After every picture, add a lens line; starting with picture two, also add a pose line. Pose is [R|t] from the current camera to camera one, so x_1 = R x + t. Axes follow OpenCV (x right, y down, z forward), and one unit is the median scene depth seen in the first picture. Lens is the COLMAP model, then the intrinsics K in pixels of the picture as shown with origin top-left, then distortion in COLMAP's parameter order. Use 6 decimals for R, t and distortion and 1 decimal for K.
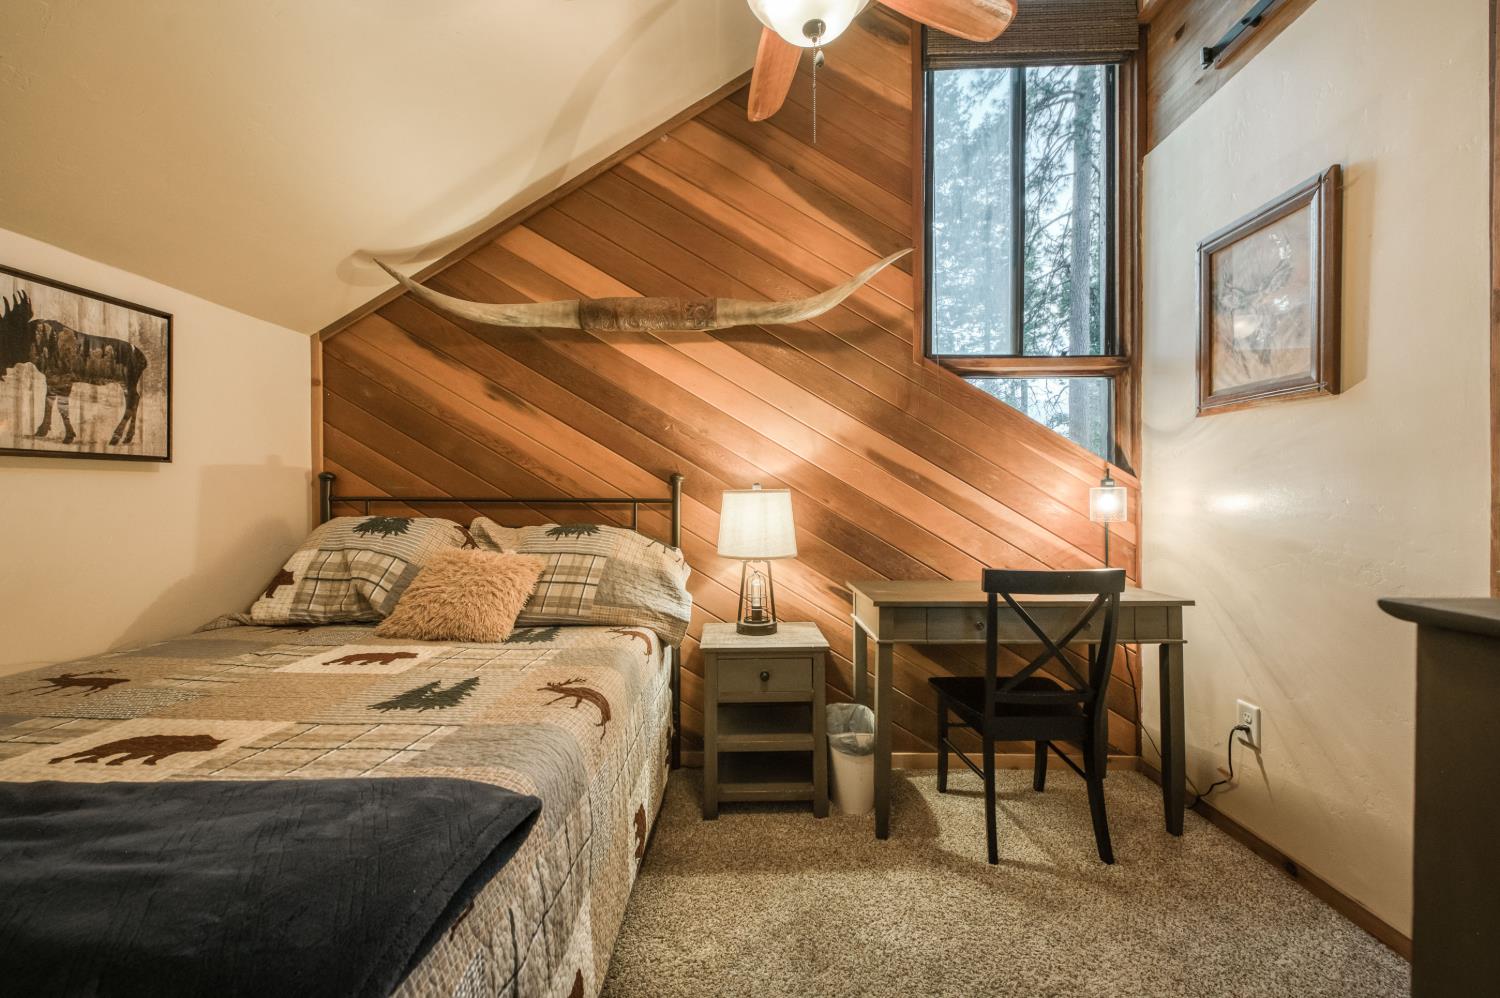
lens RADIAL K [[599.9, 0, 752.9], [0, 599.9, 508.9], [0, 0, 1]] dist [0.002299, -0.000269]
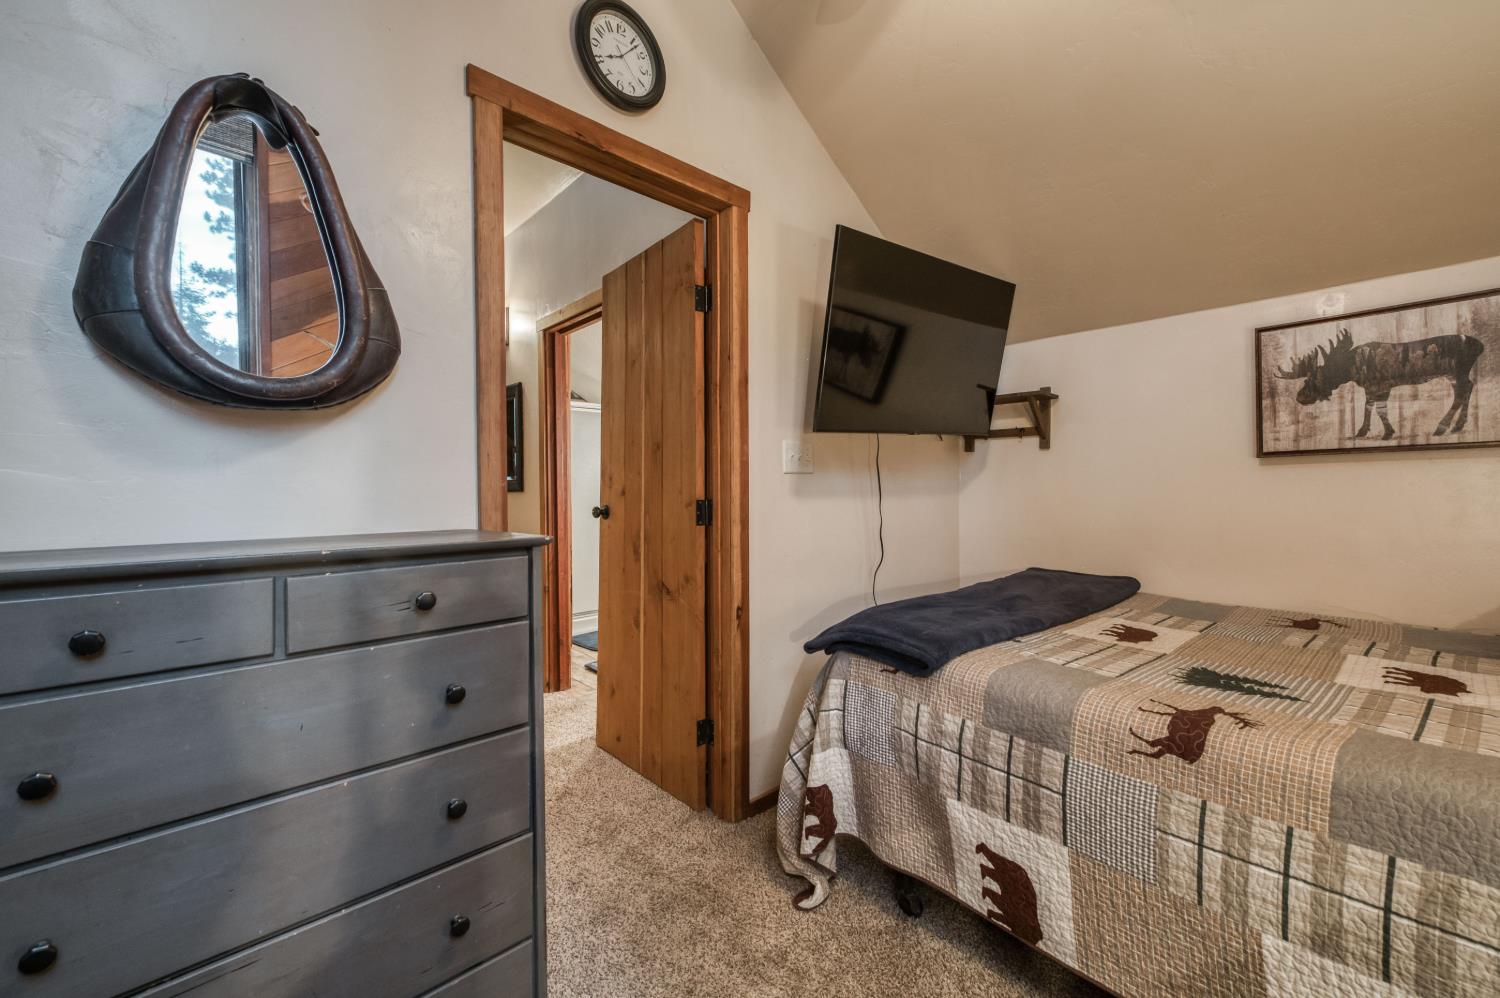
lens RADIAL K [[627.4, 0, 747.2], [0, 627.4, 490.8], [0, 0, 1]] dist [-0.000527, -0.000539]
pose [[-0.744950, 0.010645, -0.667036, 0.584442], [-0.004588, 0.999767, 0.021079, -0.024393], [0.667105, 0.018763, -0.744727, 0.975536]]
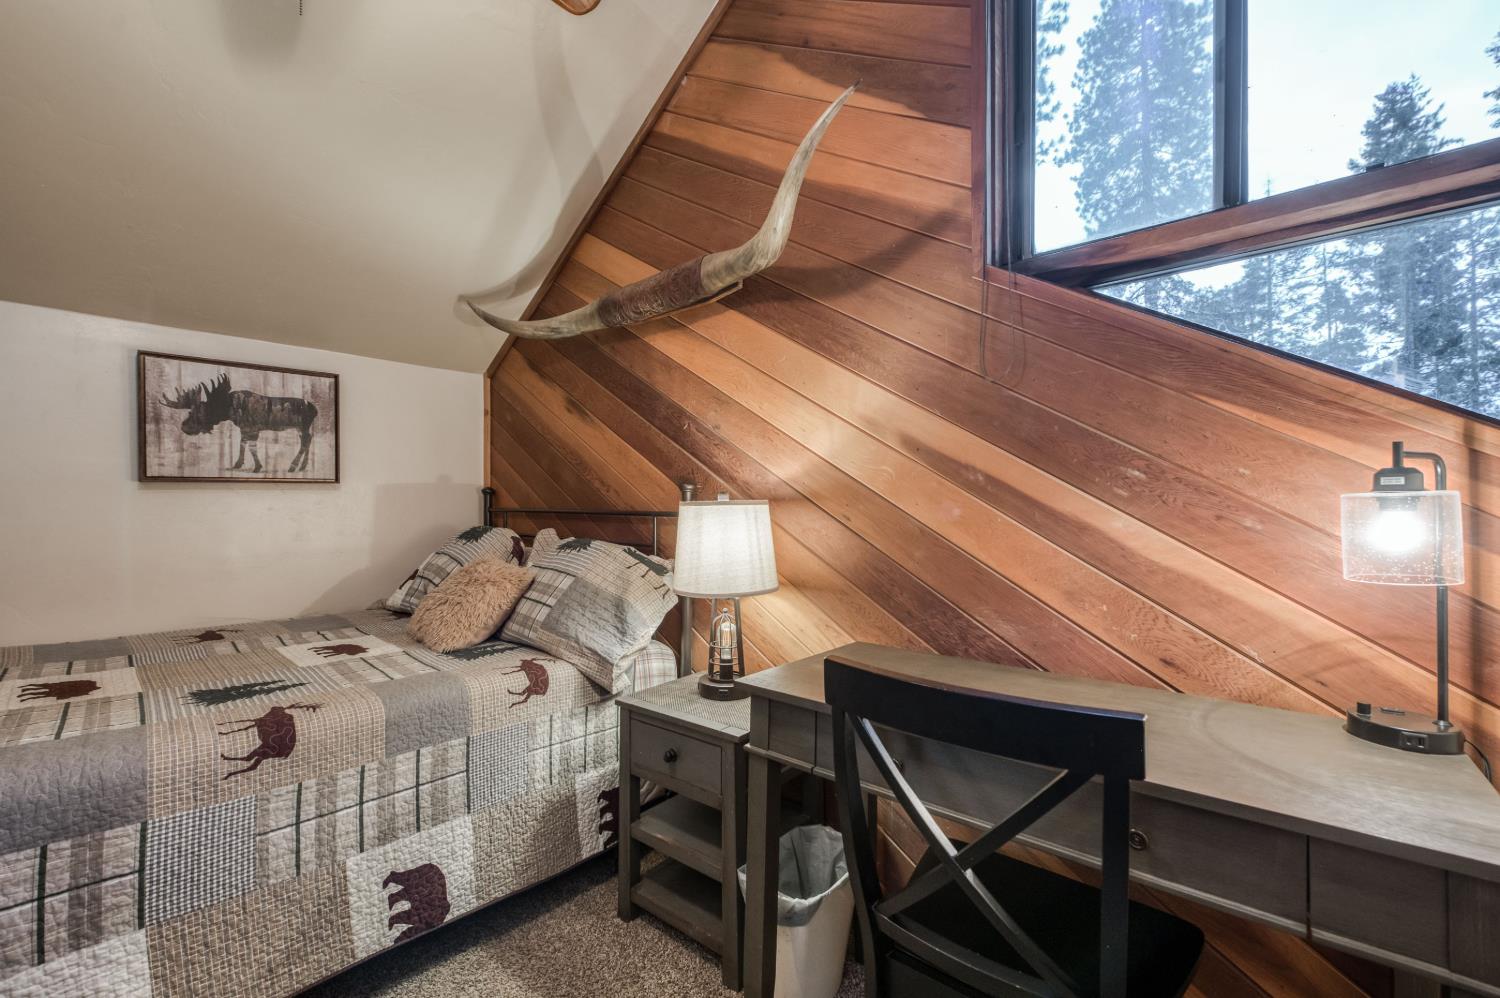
lens RADIAL K [[629.9, 0, 750.1], [0, 629.9, 513.8], [0, 0, 1]] dist [0.001804, 0.000093]
pose [[0.753419, 0.009930, -0.657465, 0.710050], [-0.013878, 0.999903, -0.000801, -0.021281], [0.657394, 0.009728, 0.753484, 0.569860]]
